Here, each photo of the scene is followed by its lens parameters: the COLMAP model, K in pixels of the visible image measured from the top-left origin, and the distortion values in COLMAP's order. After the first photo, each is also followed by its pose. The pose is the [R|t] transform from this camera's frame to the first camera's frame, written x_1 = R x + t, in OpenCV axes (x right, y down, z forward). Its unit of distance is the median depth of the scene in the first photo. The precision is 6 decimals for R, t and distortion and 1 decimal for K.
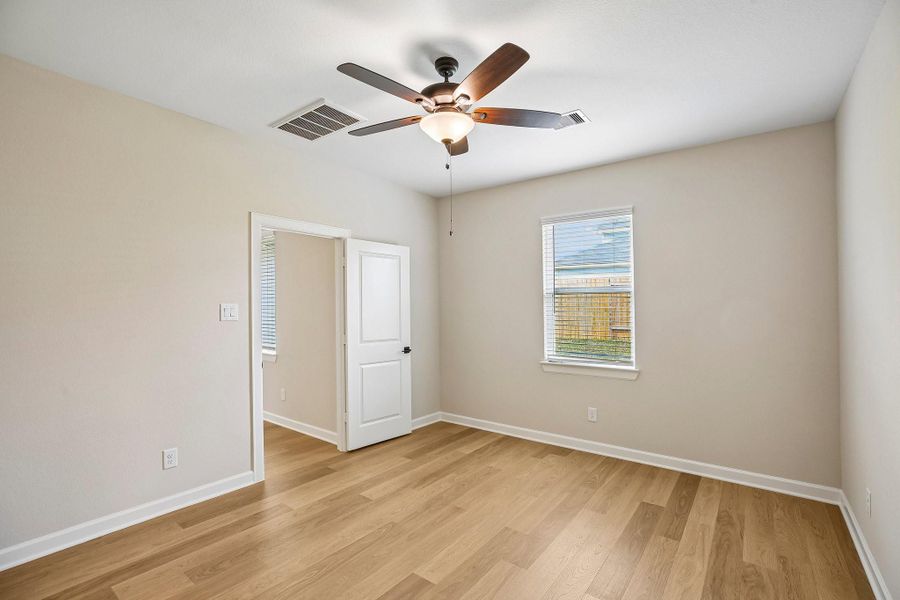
lens RADIAL K [[411.8, 0, 448.2], [0, 411.8, 305.9], [0, 0, 1]] dist [-0.035161, 0.005809]
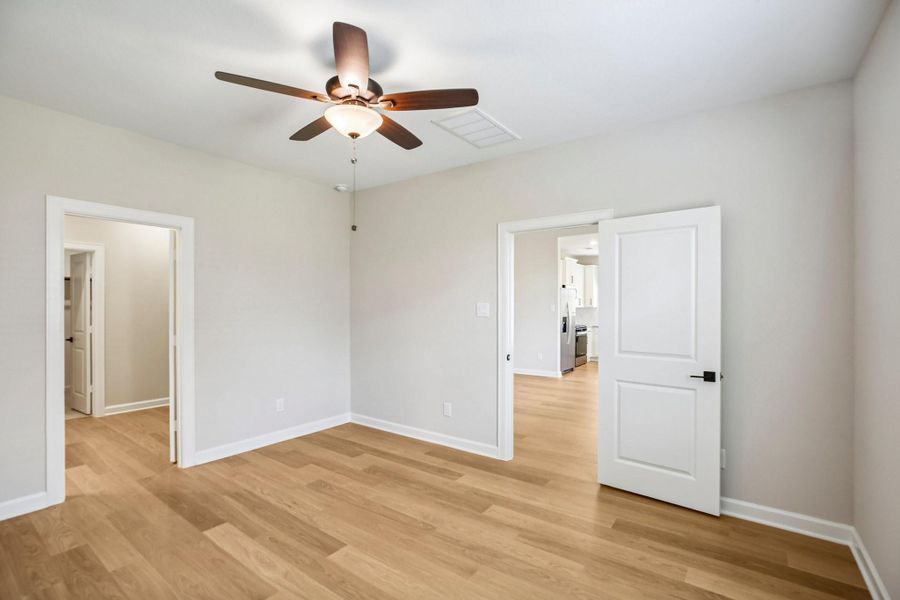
lens RADIAL K [[411.8, 0, 444.1], [0, 411.8, 309.7], [0, 0, 1]] dist [-0.035161, 0.005809]
pose [[0.018704, 0.009079, -0.999784, 0.677054], [0.001503, 0.999957, 0.009108, 0.003505], [0.999824, -0.001673, 0.018689, 0.823398]]
